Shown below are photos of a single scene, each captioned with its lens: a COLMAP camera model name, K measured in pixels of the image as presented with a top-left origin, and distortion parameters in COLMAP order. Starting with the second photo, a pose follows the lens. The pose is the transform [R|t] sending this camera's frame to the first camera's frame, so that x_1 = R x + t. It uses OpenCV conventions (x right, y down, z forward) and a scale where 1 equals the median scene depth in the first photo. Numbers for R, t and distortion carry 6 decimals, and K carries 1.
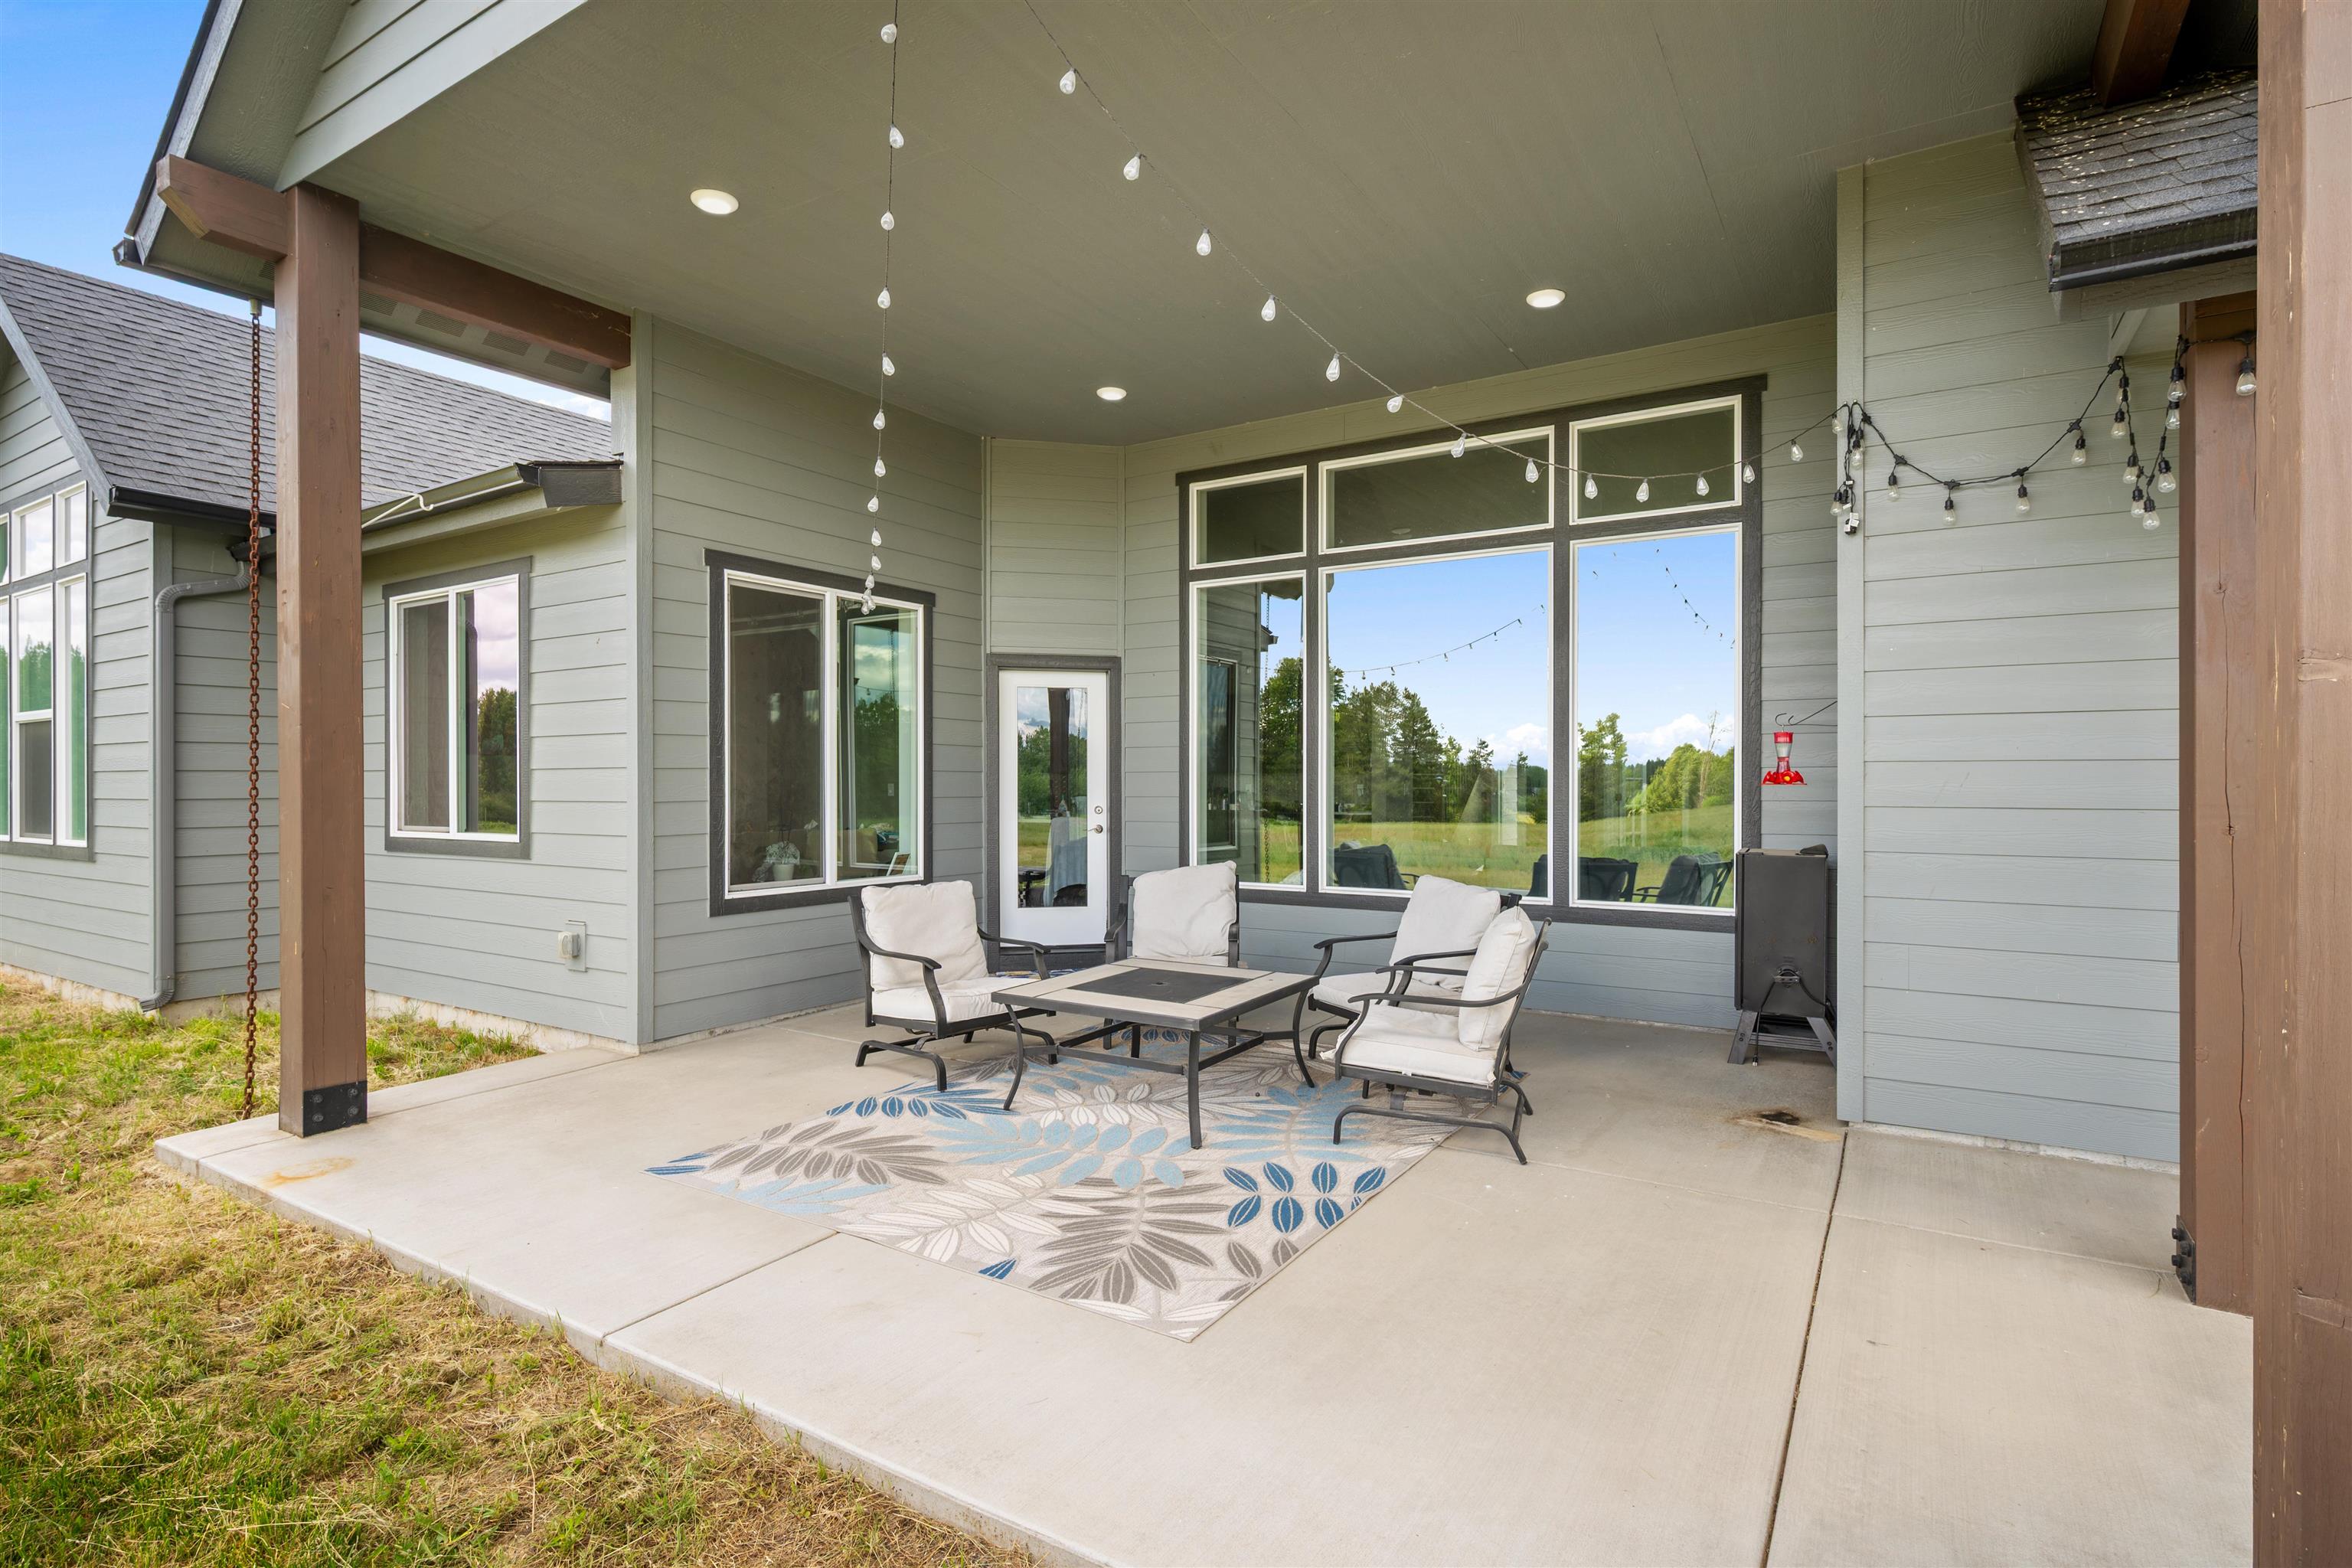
lens RADIAL K [[1156.5, 0, 1176.0], [0, 1156.5, 784.0], [0, 0, 1]] dist [0.002369, -0.000247]
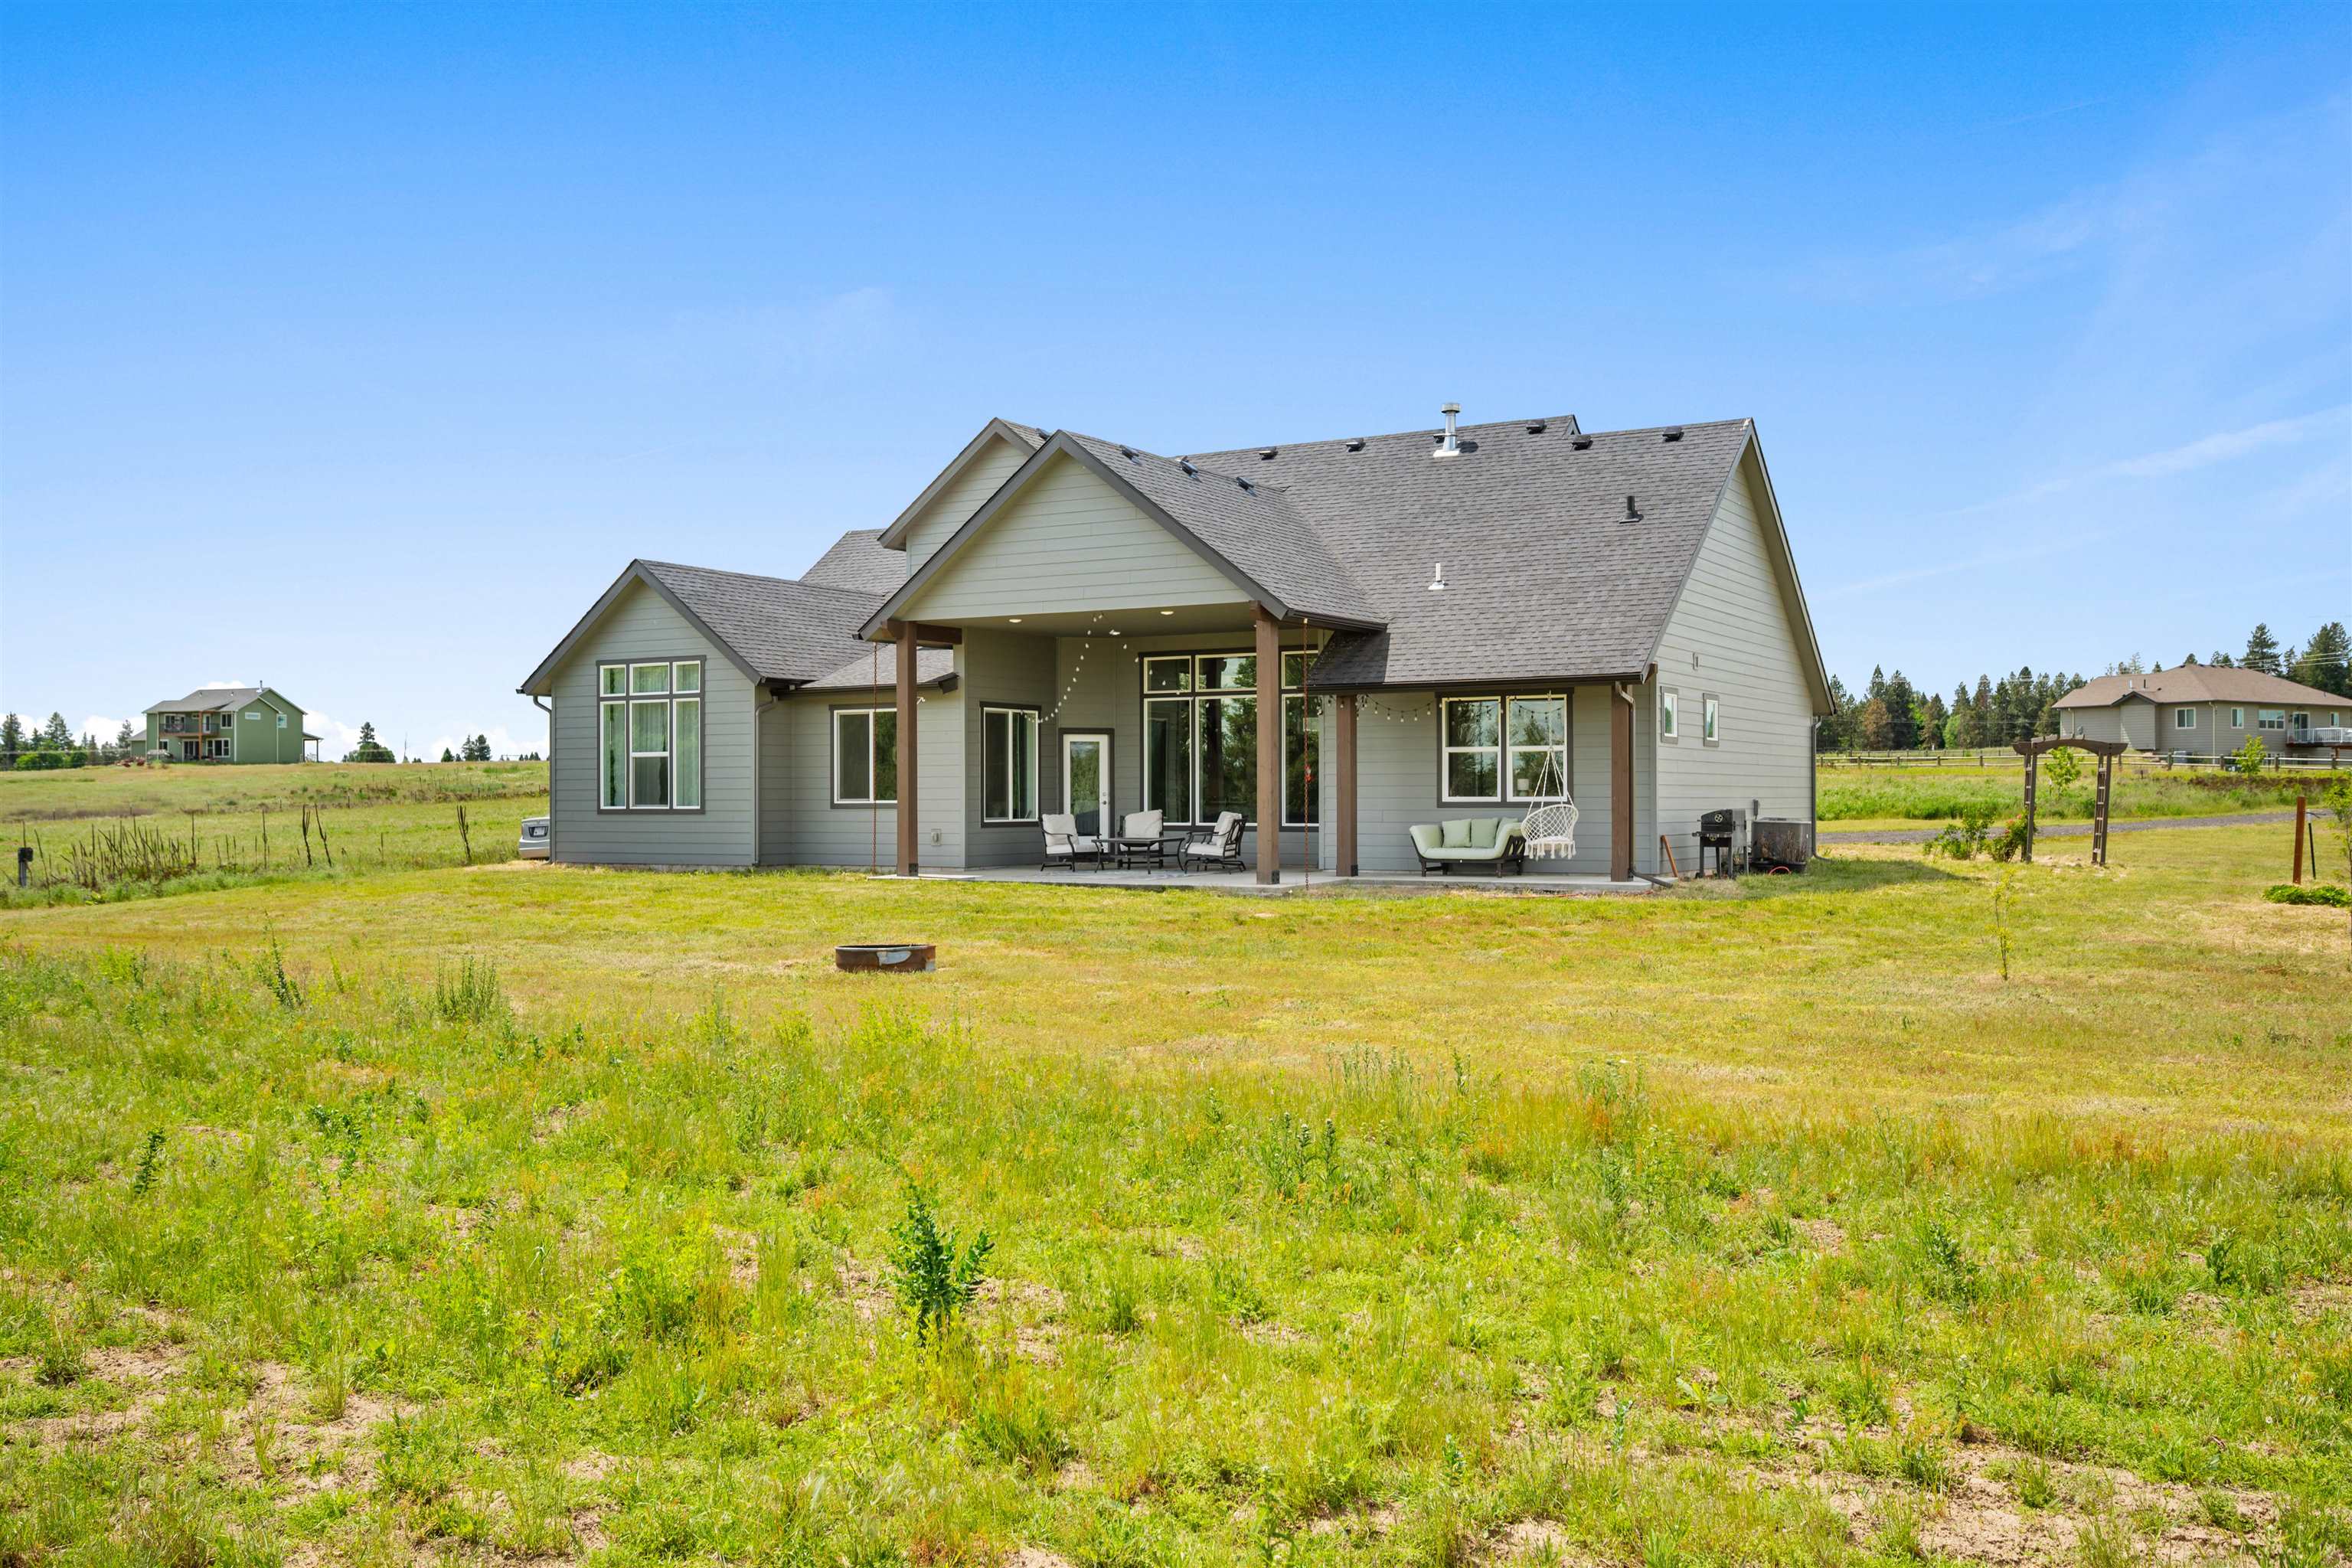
lens RADIAL K [[1991.8, 0, 1176.0], [0, 1991.8, 784.0], [0, 0, 1]] dist [-0.002794, -0.000925]
pose [[0.999197, -0.002554, 0.039992, -0.111677], [0.002730, 0.999987, -0.004352, 0.027519], [-0.039980, 0.004457, 0.999191, -3.988238]]
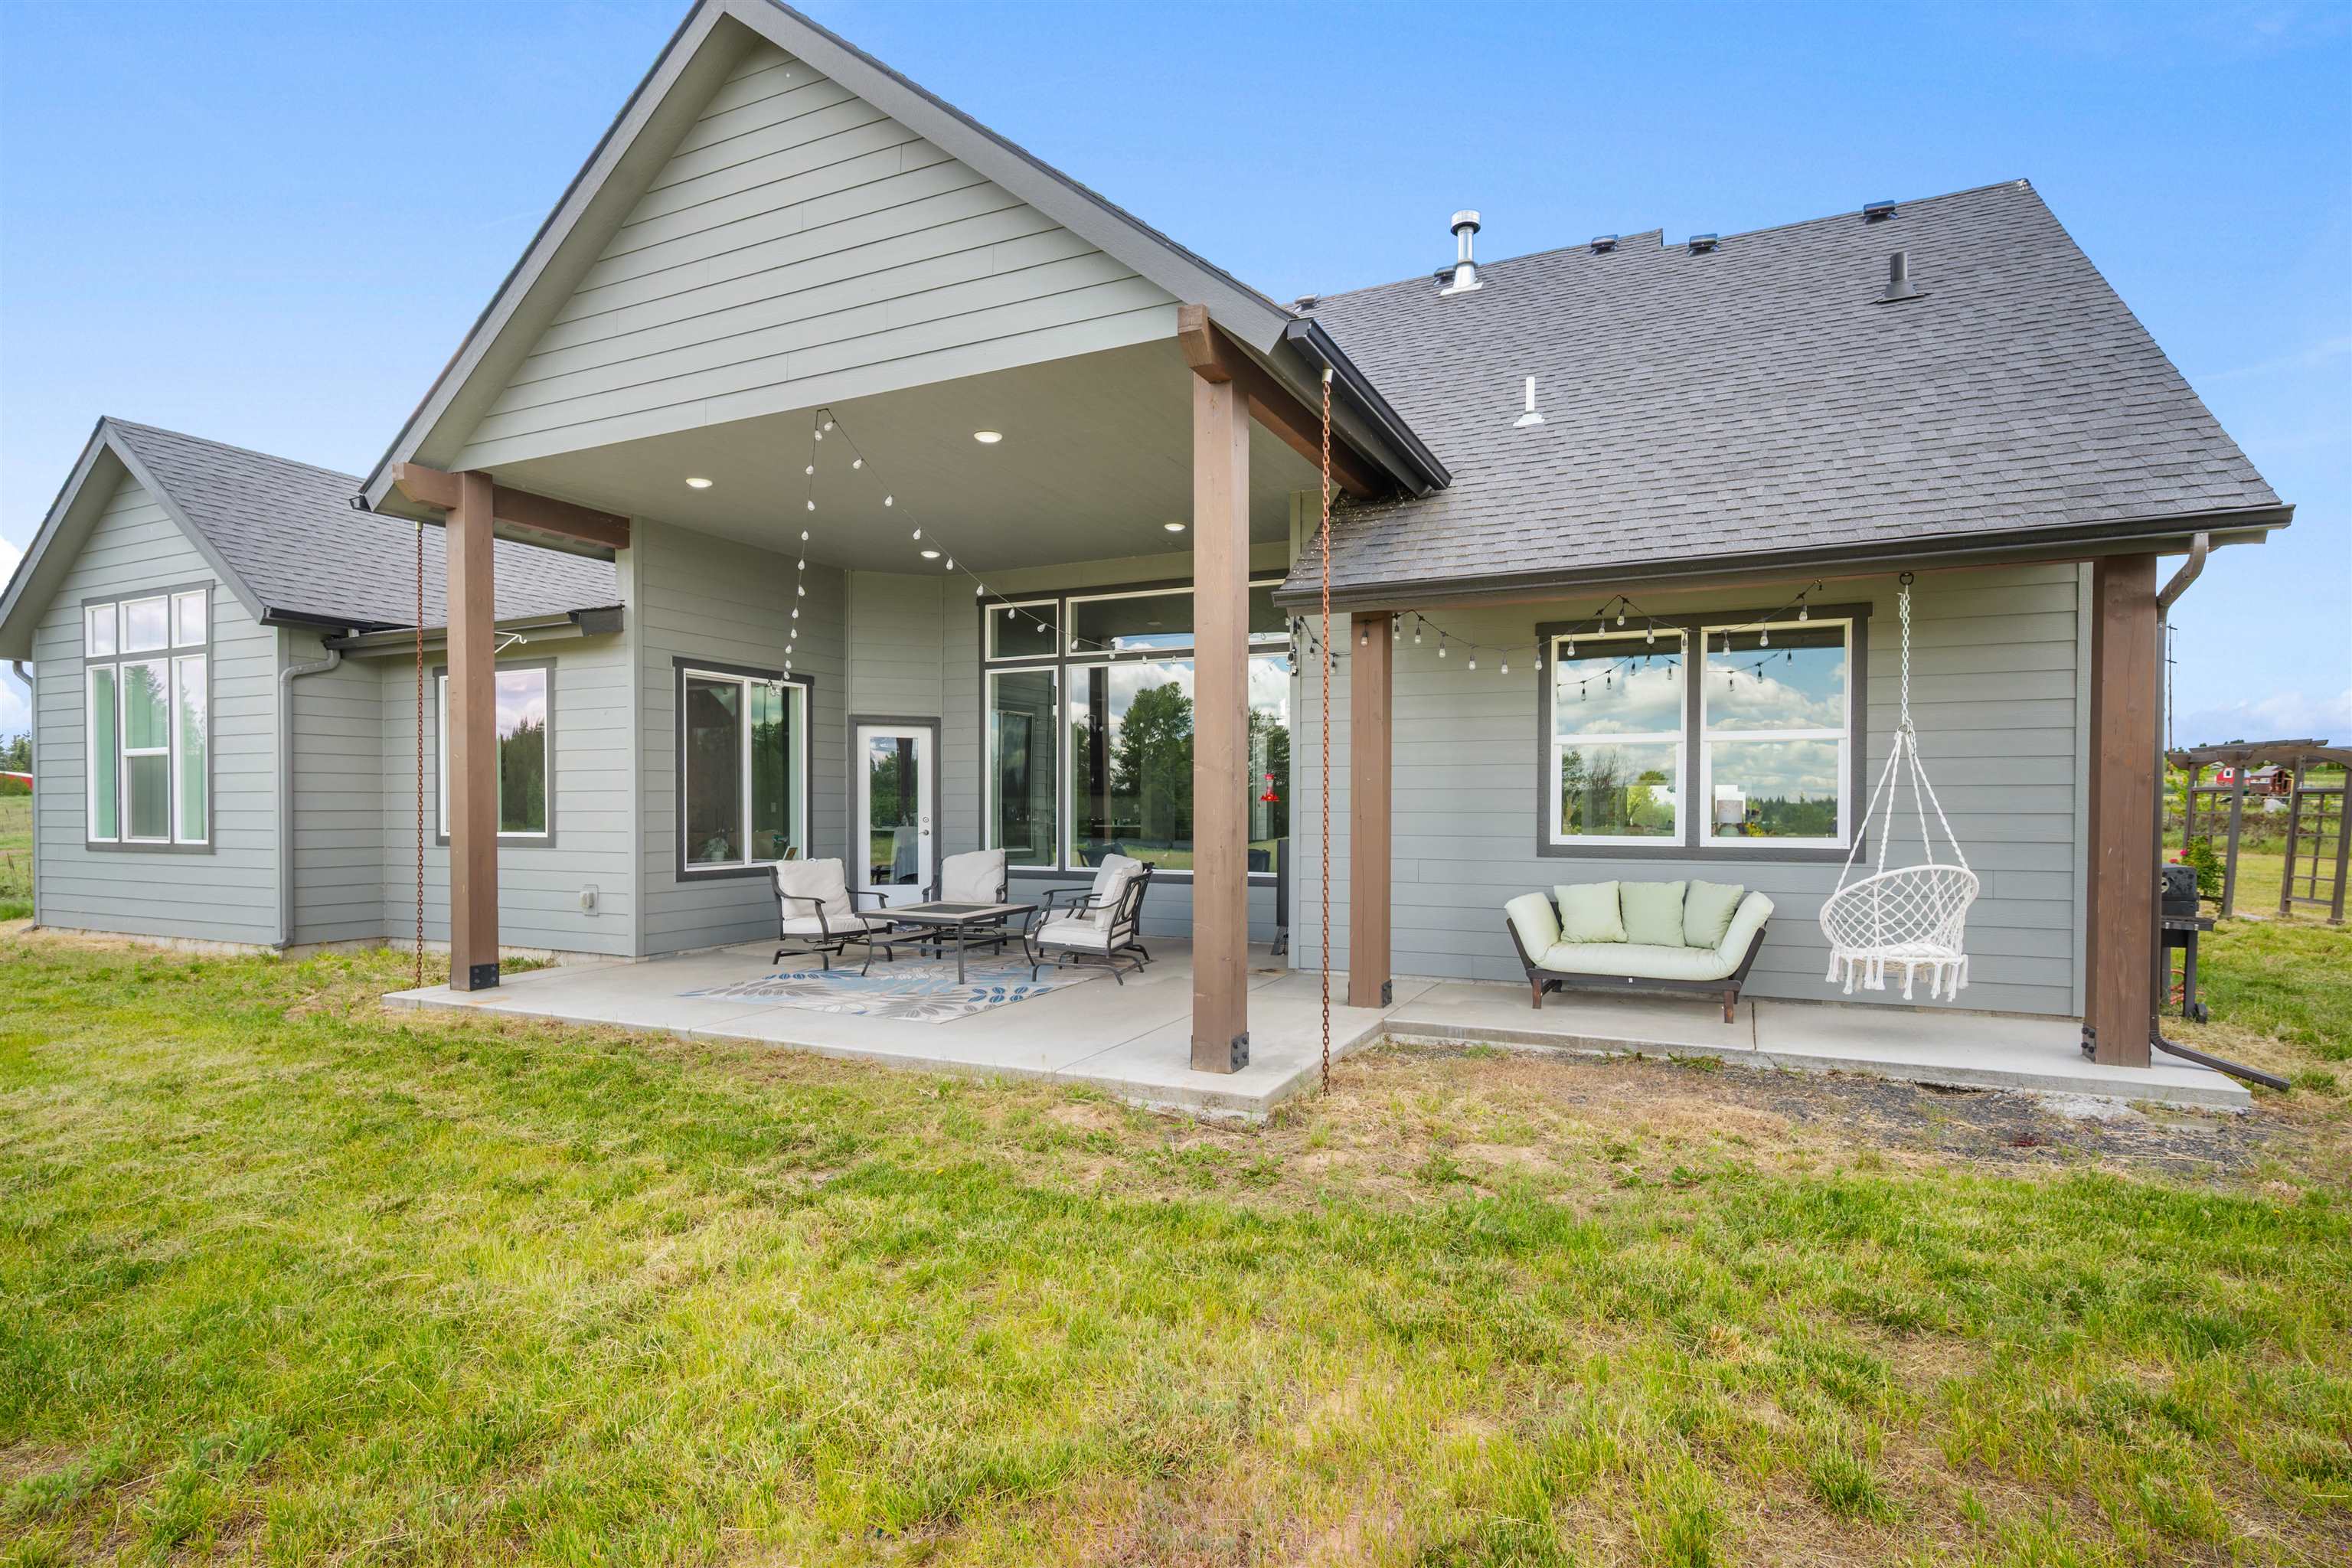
lens RADIAL K [[1173.3, 0, 1182.2], [0, 1173.3, 821.0], [0, 0, 1]] dist [0.000056, -0.000092]
pose [[0.992673, 0.000321, 0.120831, 0.104095], [-0.001656, 0.999939, 0.010945, 0.009169], [-0.120820, -0.011065, 0.992613, -0.717626]]
